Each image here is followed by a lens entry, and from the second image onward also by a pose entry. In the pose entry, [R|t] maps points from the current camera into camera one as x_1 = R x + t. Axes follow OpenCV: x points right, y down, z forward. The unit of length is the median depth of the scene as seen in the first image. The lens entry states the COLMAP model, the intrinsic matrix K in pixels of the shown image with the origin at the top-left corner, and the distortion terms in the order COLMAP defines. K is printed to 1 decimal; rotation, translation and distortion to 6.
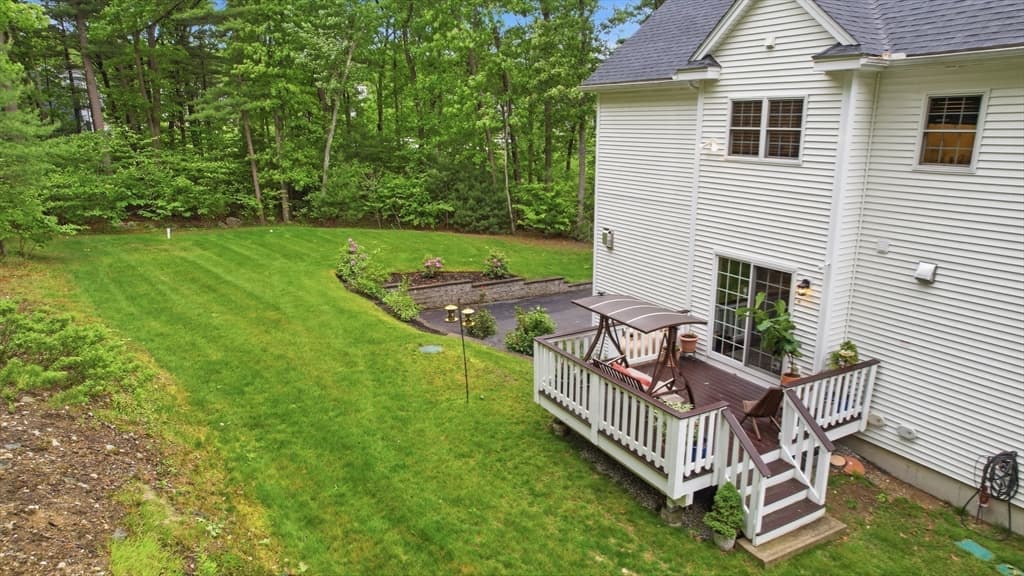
lens RADIAL K [[647.5, 0, 512.0], [0, 647.5, 288.0], [0, 0, 1]] dist [-0.034050, 0.000494]
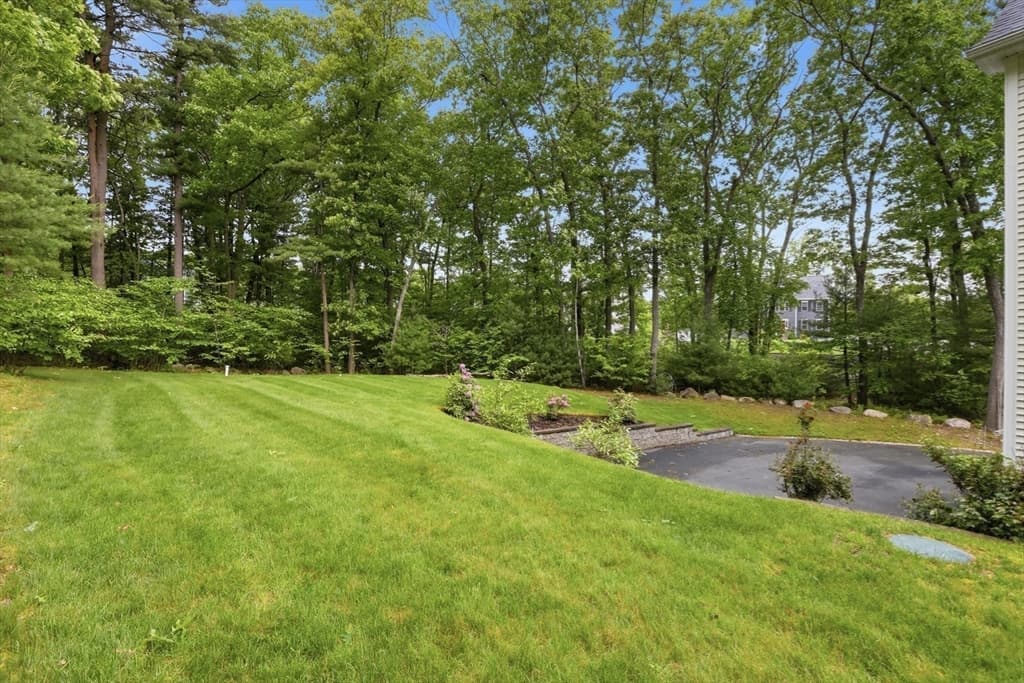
lens RADIAL K [[474.3, 0, 512.0], [0, 474.3, 341.5], [0, 0, 1]] dist [-0.048220, 0.000057]
pose [[0.999394, 0.014916, 0.031449, -0.241011], [-0.007143, 0.972185, -0.234107, 0.032201], [-0.034066, 0.233740, 0.971702, 0.517209]]
